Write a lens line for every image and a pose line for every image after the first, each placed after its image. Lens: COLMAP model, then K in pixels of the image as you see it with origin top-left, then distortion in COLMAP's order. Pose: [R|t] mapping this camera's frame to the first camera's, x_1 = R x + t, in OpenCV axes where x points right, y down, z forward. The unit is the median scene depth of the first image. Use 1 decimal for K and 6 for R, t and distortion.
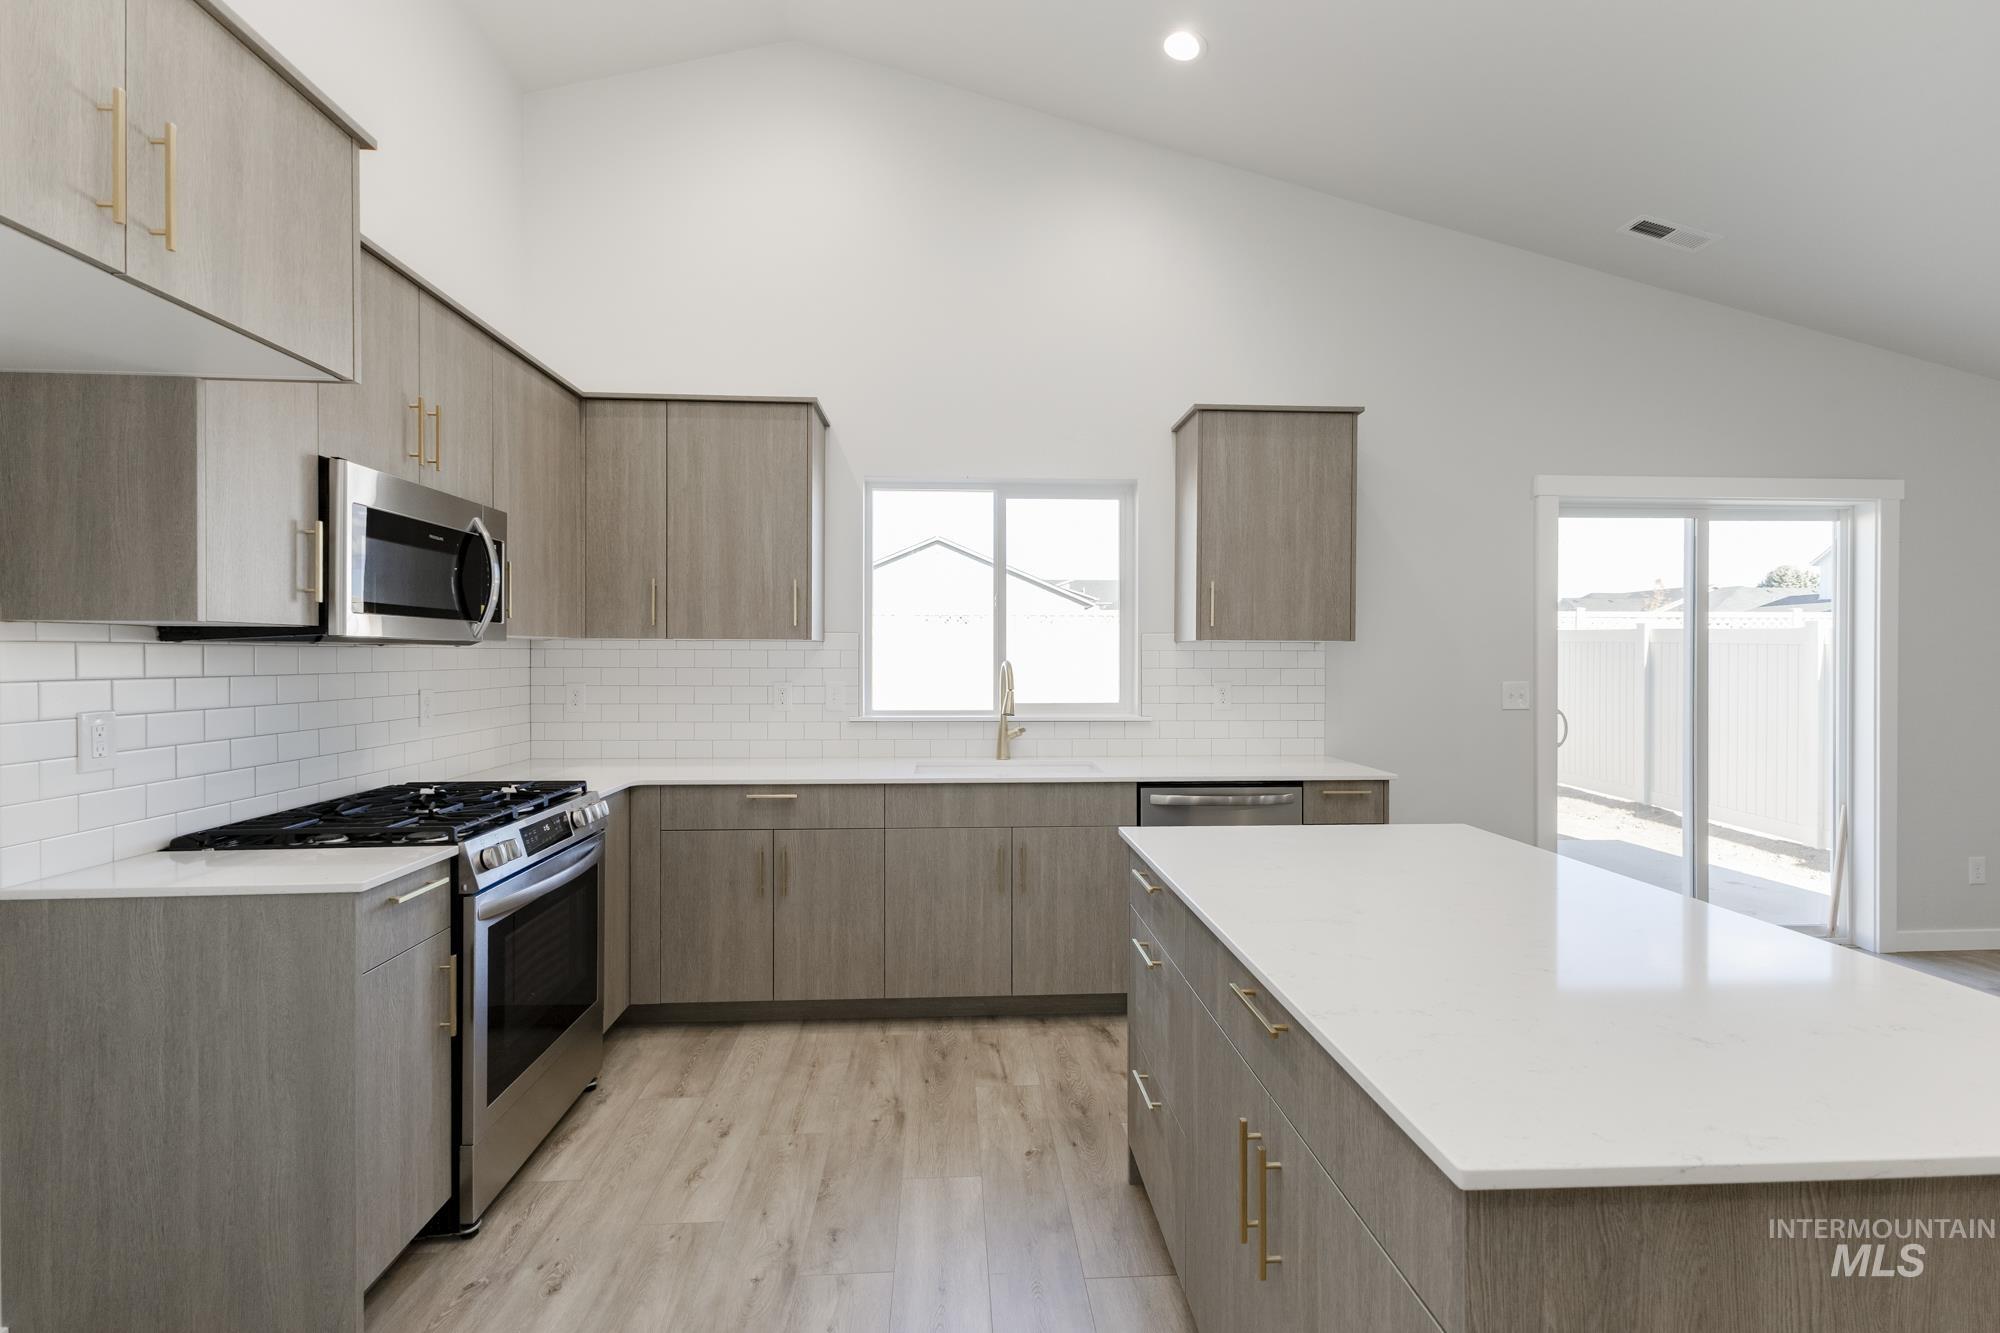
lens RADIAL K [[885.9, 0, 1005.7], [0, 885.9, 658.3], [0, 0, 1]] dist [0.008472, -0.001279]
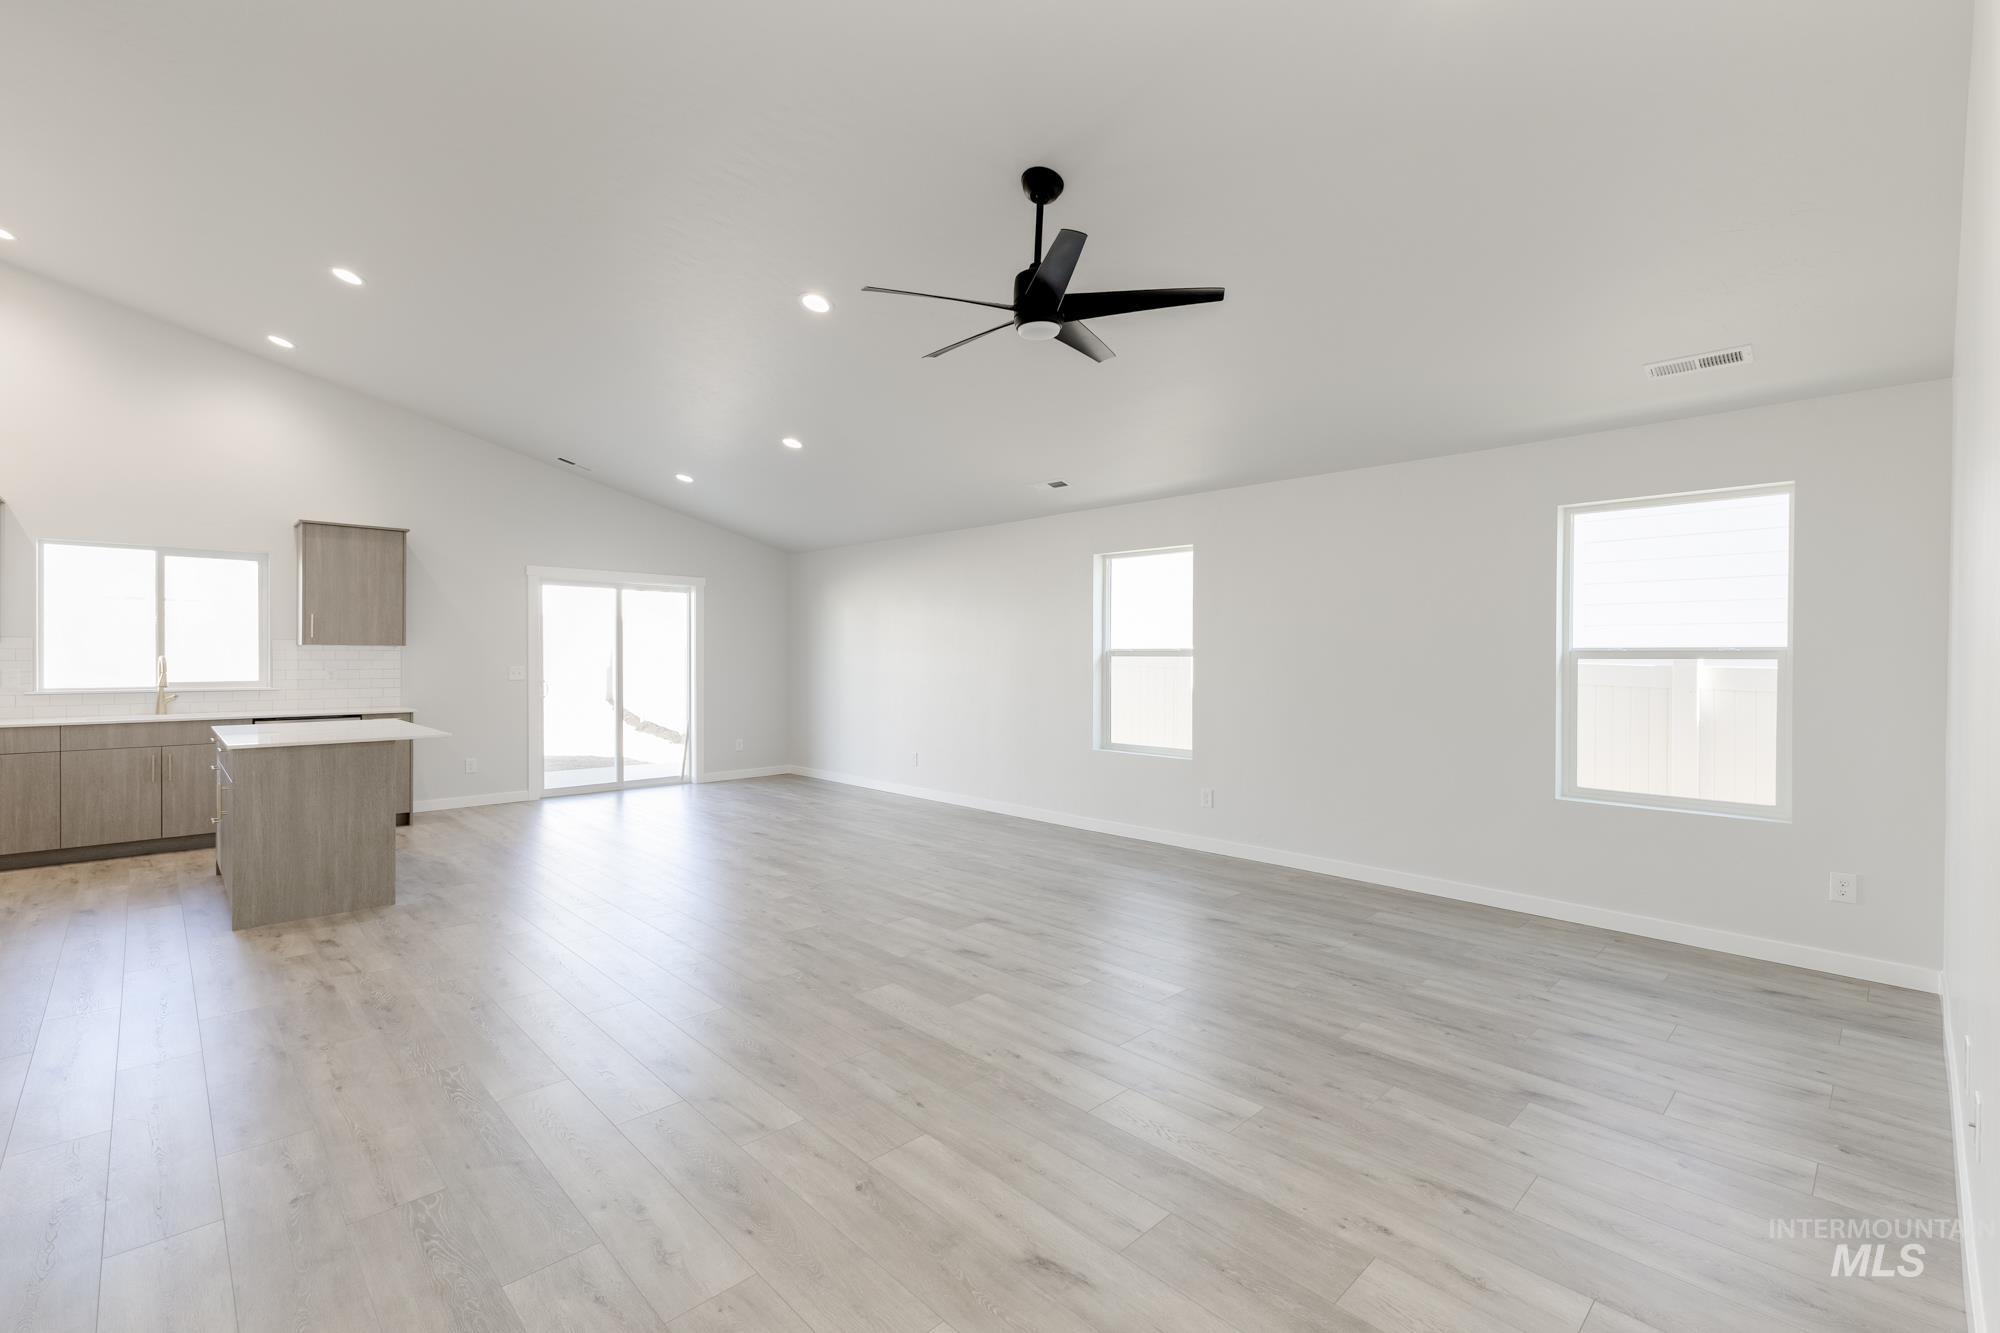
lens RADIAL K [[885.9, 0, 1005.7], [0, 885.9, 658.3], [0, 0, 1]] dist [0.008472, -0.001279]
pose [[0.759123, -0.000611, 0.650947, 0.124687], [-0.003975, 0.999977, 0.005573, -0.008882], [-0.650935, -0.006818, 0.759102, -1.455587]]
